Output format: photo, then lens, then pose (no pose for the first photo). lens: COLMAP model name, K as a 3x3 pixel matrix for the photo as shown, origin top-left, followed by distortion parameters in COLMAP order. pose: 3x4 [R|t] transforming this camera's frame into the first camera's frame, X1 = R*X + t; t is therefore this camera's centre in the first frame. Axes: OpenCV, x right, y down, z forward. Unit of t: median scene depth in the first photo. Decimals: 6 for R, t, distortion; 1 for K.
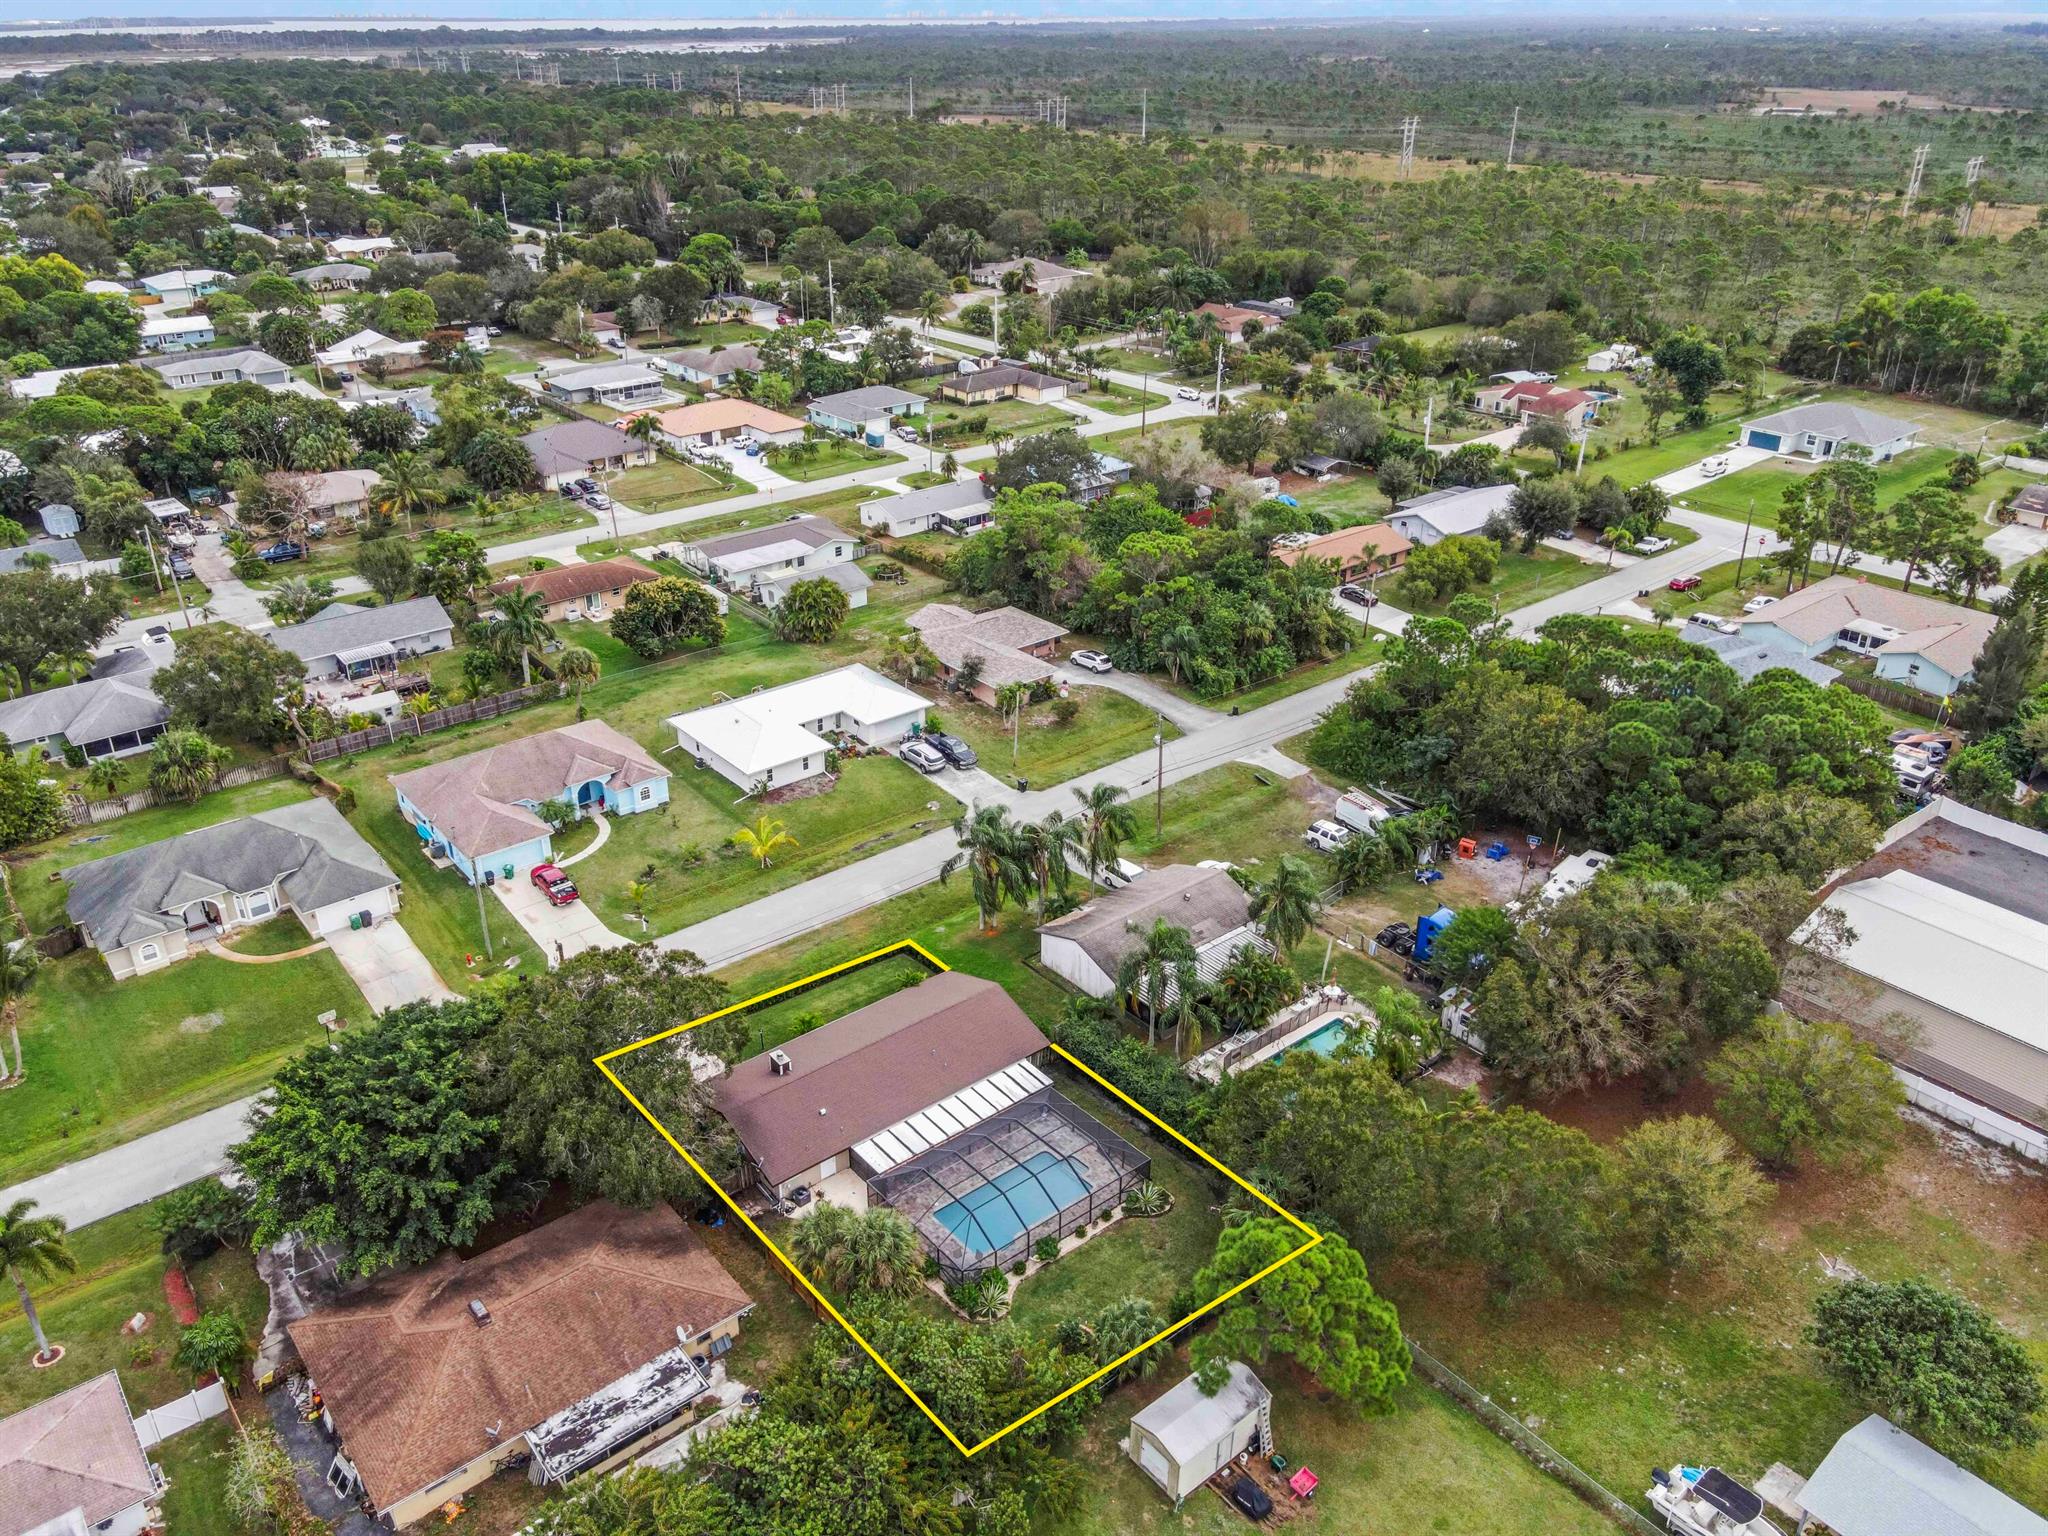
lens RADIAL K [[1510.9, 0, 1024.0], [0, 1510.9, 768.0], [0, 0, 1]] dist [0.000057, 0.038497]
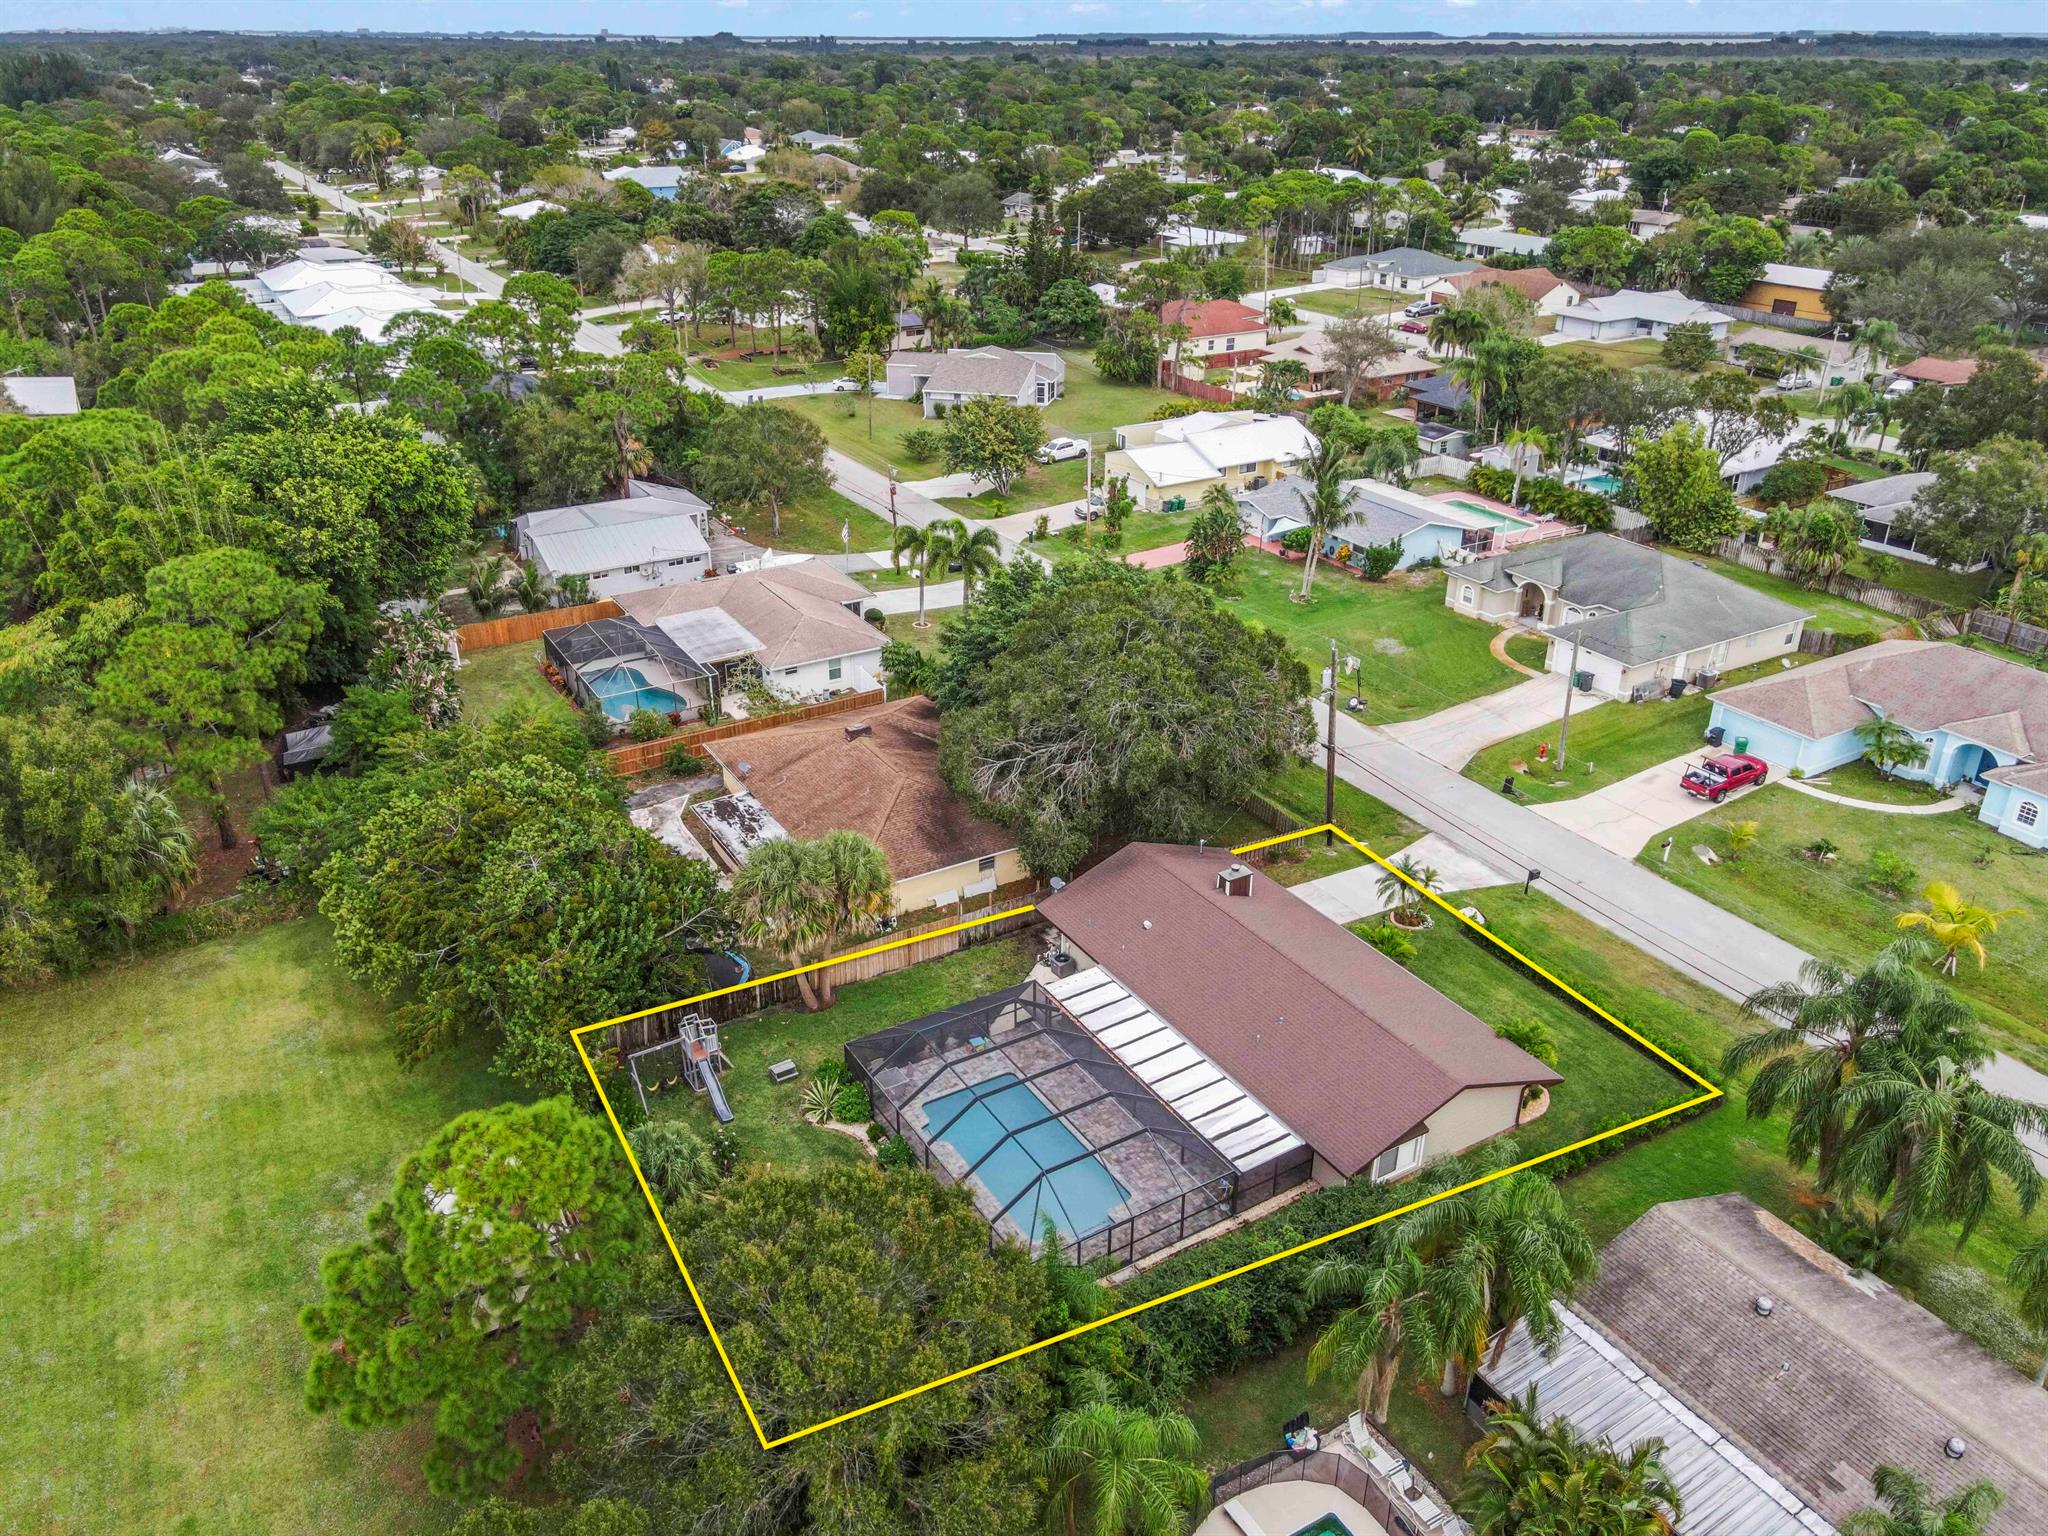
lens RADIAL K [[1526.8, 0, 999.1], [0, 1526.8, 761.7], [0, 0, 1]] dist [0.011617, 0.005692]
pose [[-0.168405, 0.422551, -0.890556, 0.306910], [-0.441396, 0.775491, 0.451423, -0.082051], [0.881368, 0.469110, 0.055916, 0.526711]]
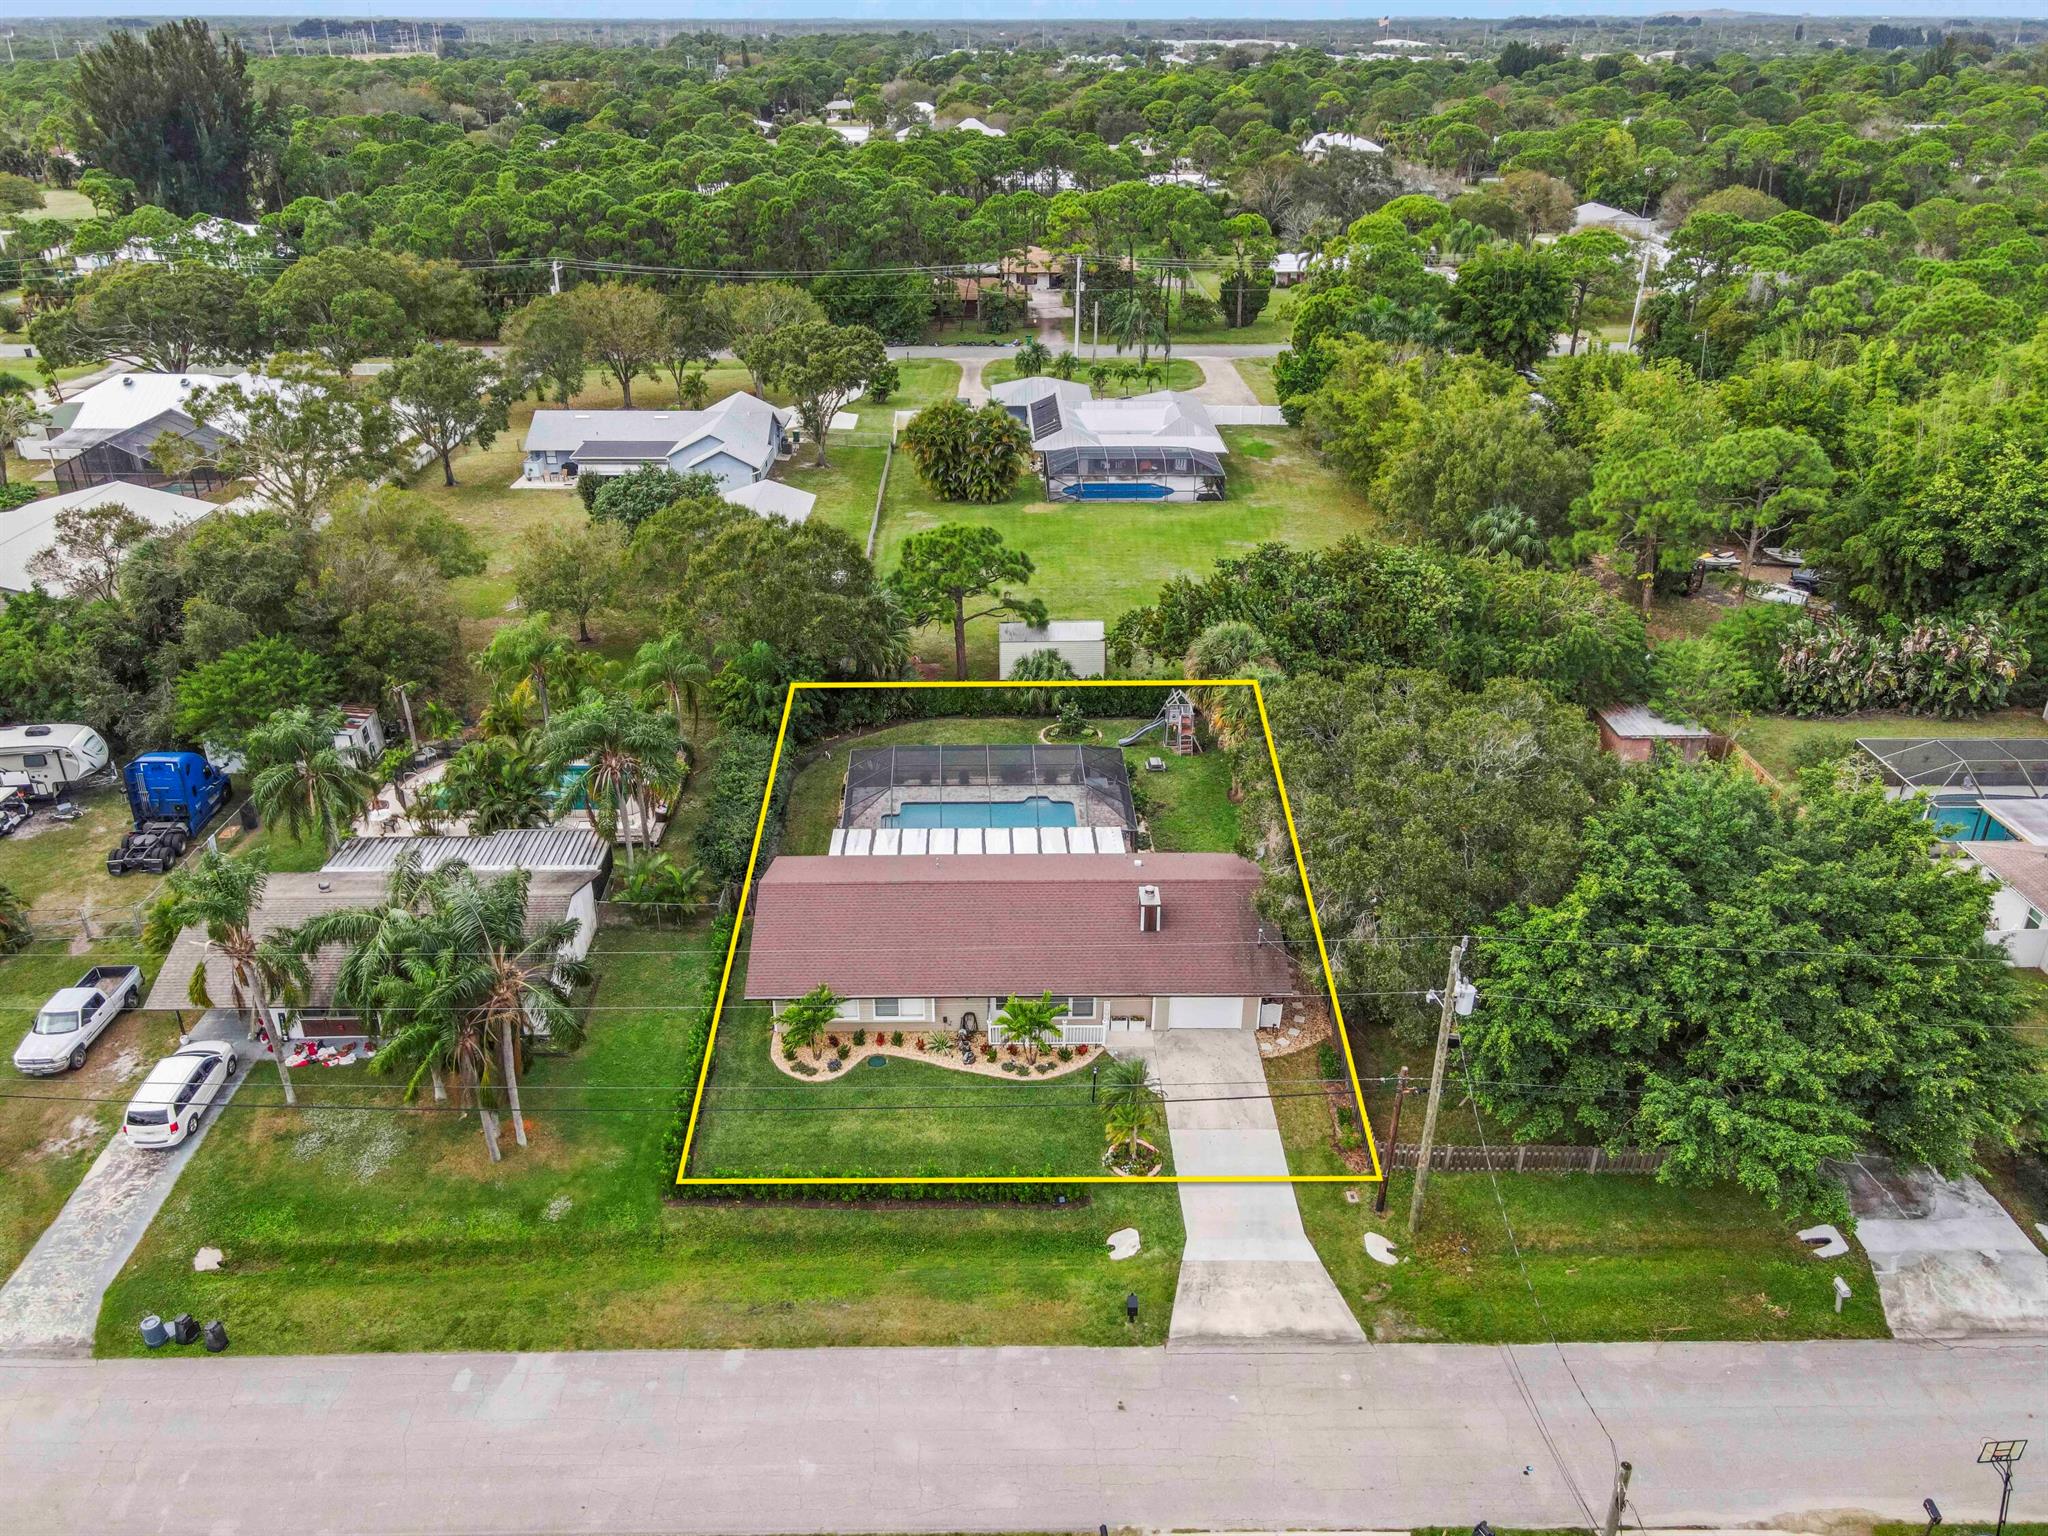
lens RADIAL K [[1526.8, 0, 999.1], [0, 1526.8, 761.7], [0, 0, 1]] dist [0.011617, 0.005692]
pose [[-0.773524, -0.284682, 0.566230, -0.293930], [0.281728, 0.645853, 0.709580, -0.206849], [-0.567706, 0.708400, -0.419380, 0.801789]]
